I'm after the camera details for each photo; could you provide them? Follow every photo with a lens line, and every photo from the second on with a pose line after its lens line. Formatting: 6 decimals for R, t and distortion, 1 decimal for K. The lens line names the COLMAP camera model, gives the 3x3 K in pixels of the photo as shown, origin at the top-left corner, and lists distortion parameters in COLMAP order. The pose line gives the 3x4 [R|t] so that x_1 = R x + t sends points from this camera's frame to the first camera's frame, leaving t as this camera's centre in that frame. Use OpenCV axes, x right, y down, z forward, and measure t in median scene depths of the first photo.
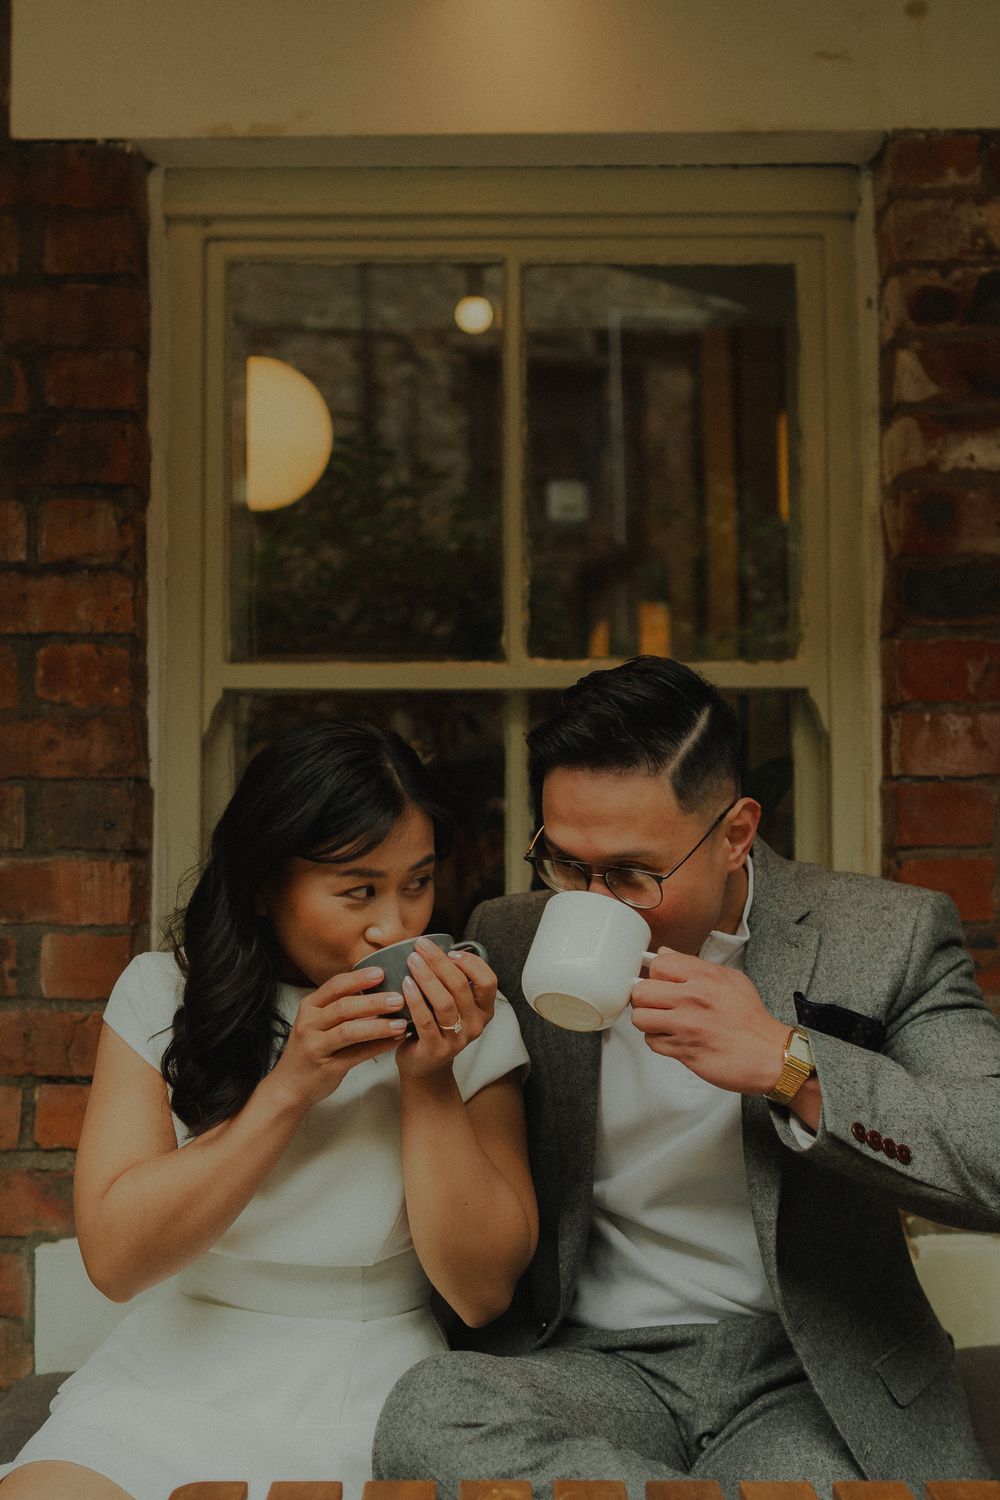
lens RADIAL K [[1721.1, 0, 498.4], [0, 1721.1, 768.0], [0, 0, 1]] dist [-0.005978, 0.008939]
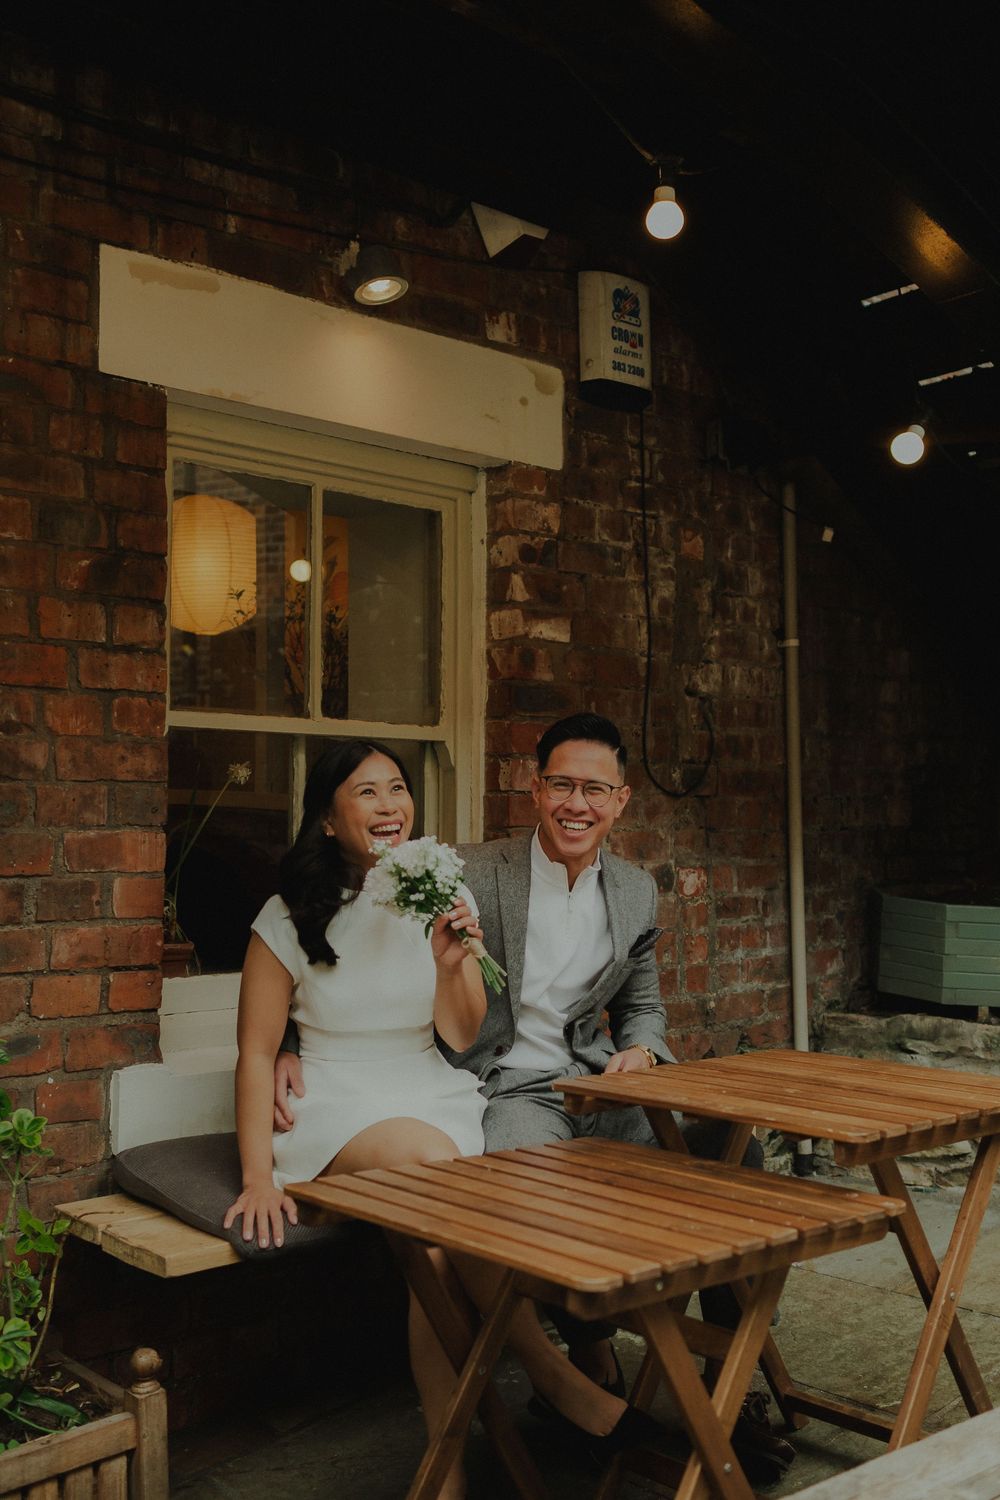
lens RADIAL K [[1487.4, 0, 498.2], [0, 1487.4, 746.0], [0, 0, 1]] dist [-0.003615, 0.013173]
pose [[0.745016, 0.042664, 0.665681, -0.911991], [-0.041325, 0.998988, -0.017775, -0.015837], [-0.665765, -0.014267, 0.746025, -0.261792]]
